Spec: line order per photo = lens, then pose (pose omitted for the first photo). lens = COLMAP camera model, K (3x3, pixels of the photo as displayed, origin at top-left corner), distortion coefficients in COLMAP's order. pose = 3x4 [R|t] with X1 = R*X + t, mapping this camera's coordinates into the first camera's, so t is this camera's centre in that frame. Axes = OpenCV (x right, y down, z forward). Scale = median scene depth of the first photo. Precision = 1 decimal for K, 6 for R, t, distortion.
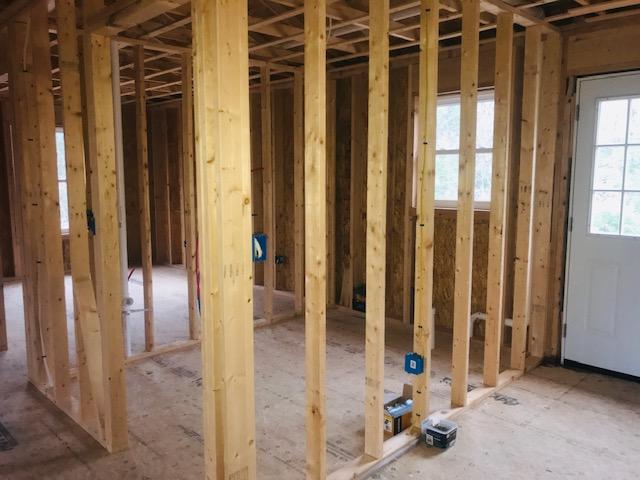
lens RADIAL K [[518.3, 0, 317.8], [0, 518.3, 241.3], [0, 0, 1]] dist [0.001460, -0.000830]
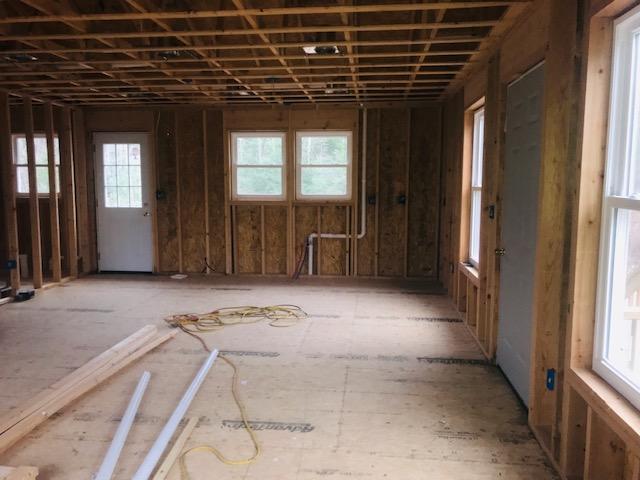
lens RADIAL K [[518.3, 0, 317.8], [0, 518.3, 241.3], [0, 0, 1]] dist [0.001460, -0.000830]
pose [[0.775329, -0.062361, 0.628471, -0.131469], [0.080803, 0.996730, -0.000782, 0.193048], [-0.626368, 0.051388, 0.777832, -1.142891]]
